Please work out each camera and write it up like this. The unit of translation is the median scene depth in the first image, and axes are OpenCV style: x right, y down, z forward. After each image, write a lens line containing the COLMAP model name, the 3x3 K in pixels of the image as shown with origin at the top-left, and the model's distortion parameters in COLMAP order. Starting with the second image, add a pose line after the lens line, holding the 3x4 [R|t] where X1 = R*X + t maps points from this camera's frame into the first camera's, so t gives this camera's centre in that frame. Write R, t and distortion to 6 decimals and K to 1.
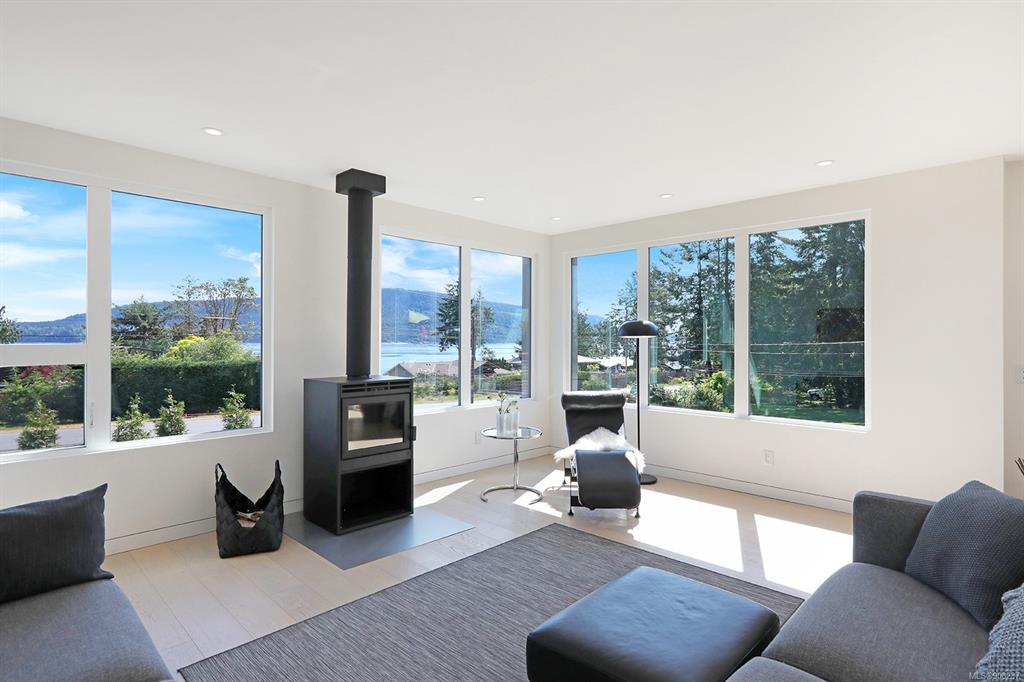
lens RADIAL K [[526.6, 0, 529.4], [0, 526.6, 334.9], [0, 0, 1]] dist [-0.000205, 0.000147]
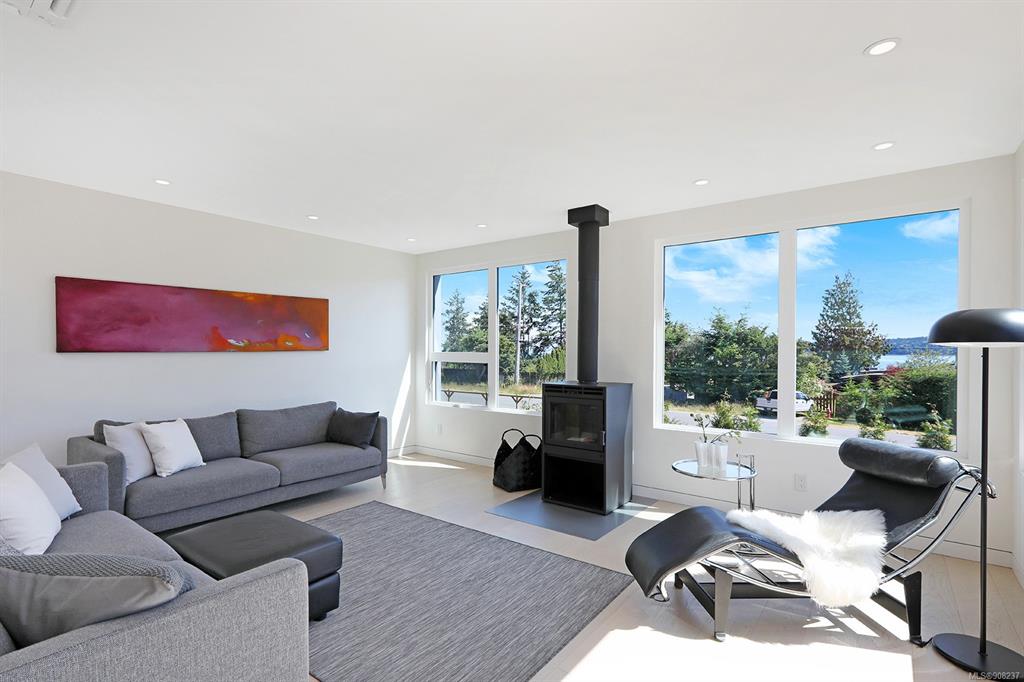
lens RADIAL K [[493.2, 0, 492.1], [0, 493.2, 345.9], [0, 0, 1]] dist [-0.000350, 0.000048]
pose [[0.098184, -0.008725, -0.995130, 0.062433], [0.003722, 0.999958, -0.008400, 0.000657], [0.995161, -0.002879, 0.098212, 0.056503]]
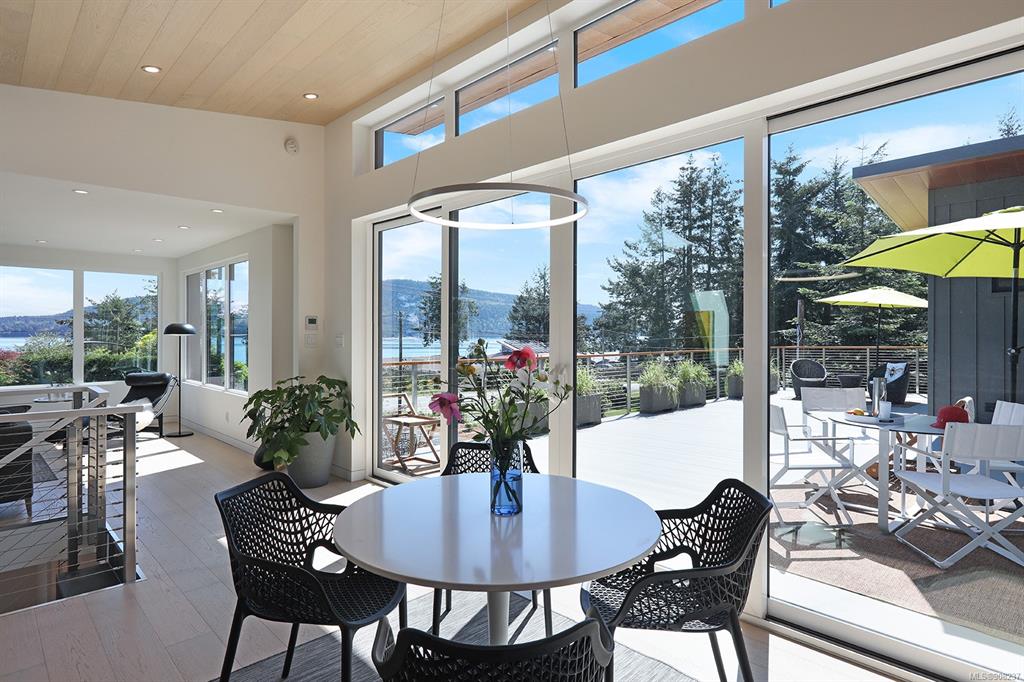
lens RADIAL K [[564.1, 0, 508.7], [0, 564.1, 334.3], [0, 0, 1]] dist [-0.004058, 0.000148]
pose [[0.999308, -0.001840, -0.037158, 0.121232], [0.002197, 0.999952, 0.009582, -0.000955], [0.037139, -0.009657, 0.999263, -0.050241]]
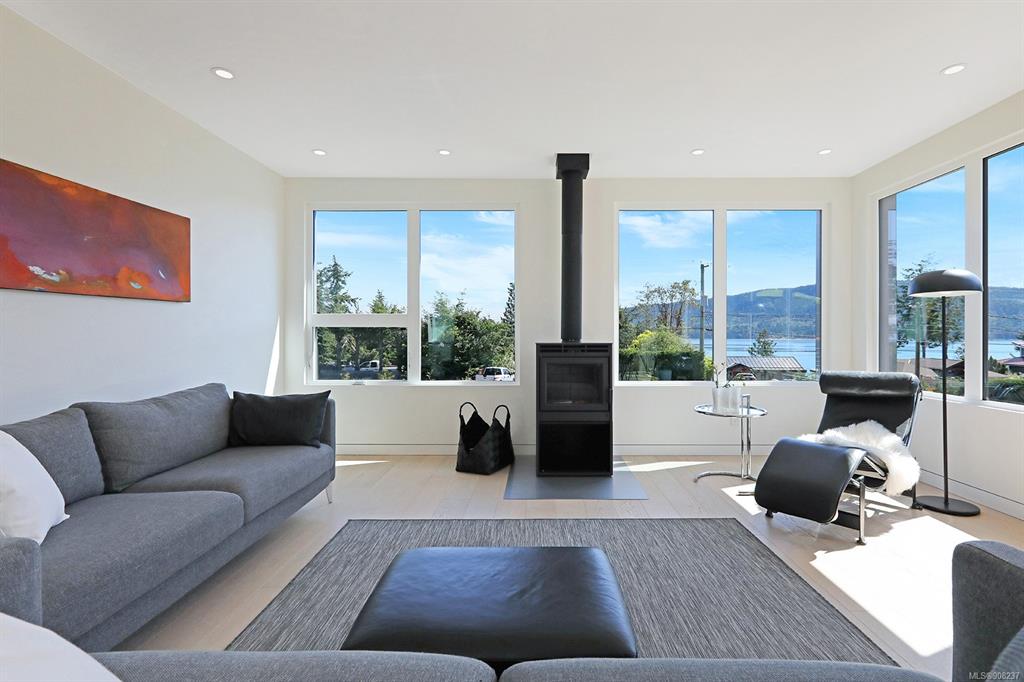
lens RADIAL K [[493.6, 0, 539.6], [0, 493.6, 334.1], [0, 0, 1]] dist [-0.003638, 0.000000]
pose [[0.694452, -0.003749, -0.719530, 0.031571], [0.008605, 0.999958, 0.003095, 0.005012], [0.719488, -0.008341, 0.694455, 0.019384]]
